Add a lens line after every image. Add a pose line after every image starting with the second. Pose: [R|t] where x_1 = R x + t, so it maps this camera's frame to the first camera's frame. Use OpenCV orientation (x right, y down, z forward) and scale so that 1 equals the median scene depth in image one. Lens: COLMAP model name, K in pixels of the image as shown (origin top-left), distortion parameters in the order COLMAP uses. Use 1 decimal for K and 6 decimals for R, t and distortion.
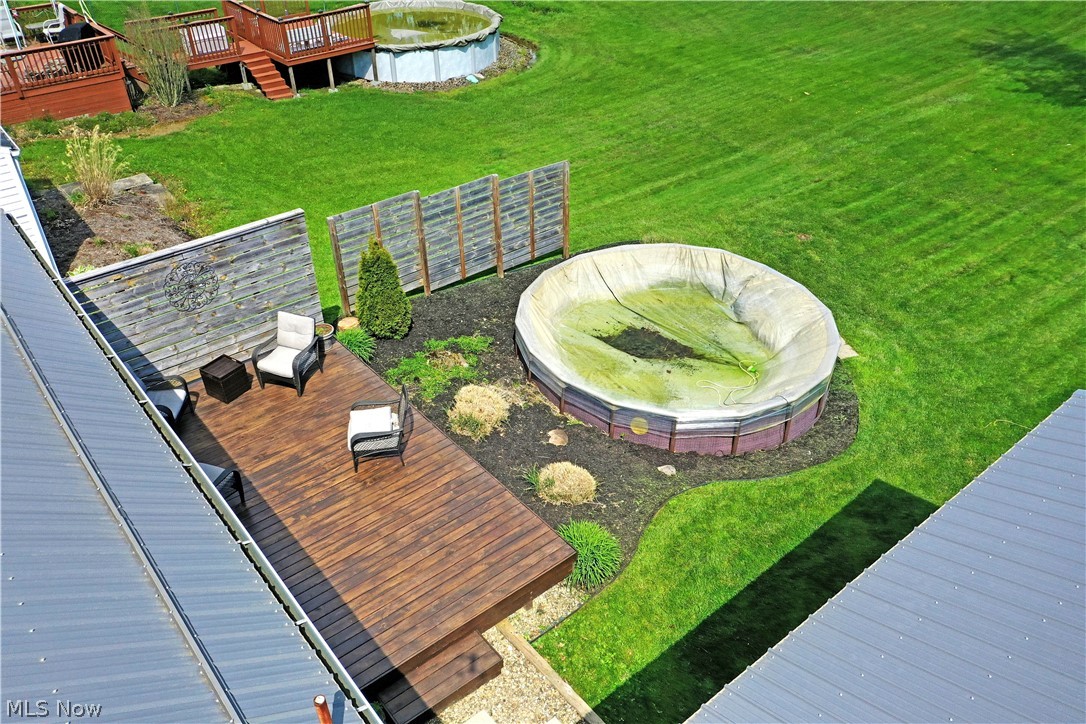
lens RADIAL K [[864.7, 0, 541.5], [0, 864.7, 360.1], [0, 0, 1]] dist [0.019950, 0.003544]
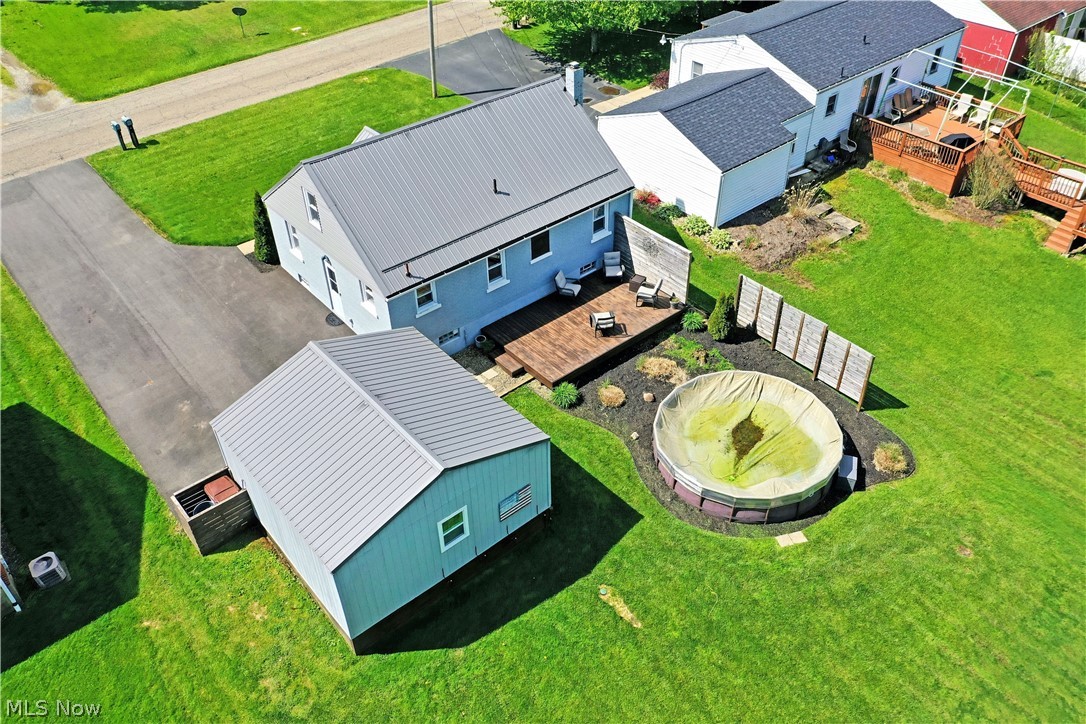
lens RADIAL K [[864.7, 0, 541.5], [0, 864.7, 360.1], [0, 0, 1]] dist [0.019950, 0.003544]
pose [[0.018357, 0.646053, -0.763071, 1.161076], [-0.556488, 0.640663, 0.529029, -0.696536], [0.830653, 0.414928, 0.371282, -0.033169]]
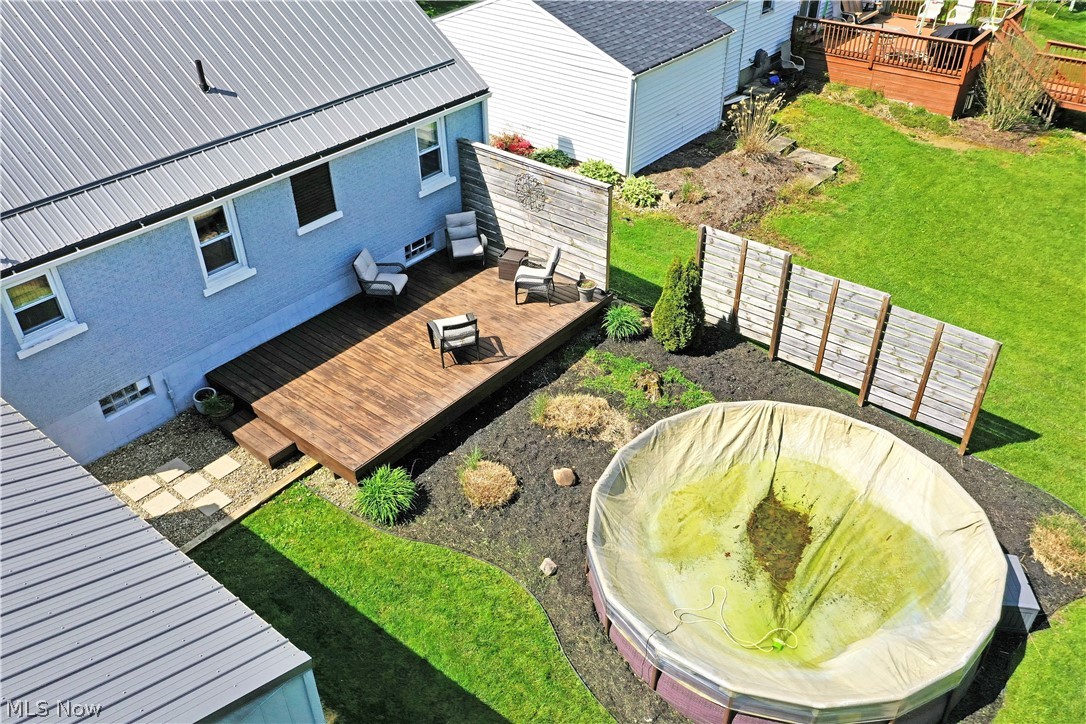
lens RADIAL K [[864.7, 0, 541.5], [0, 864.7, 360.1], [0, 0, 1]] dist [0.019950, 0.003544]
pose [[0.200963, 0.578237, -0.790731, 0.547991], [-0.554211, 0.732708, 0.394954, -0.295087], [0.807752, 0.358861, 0.467713, 0.331201]]
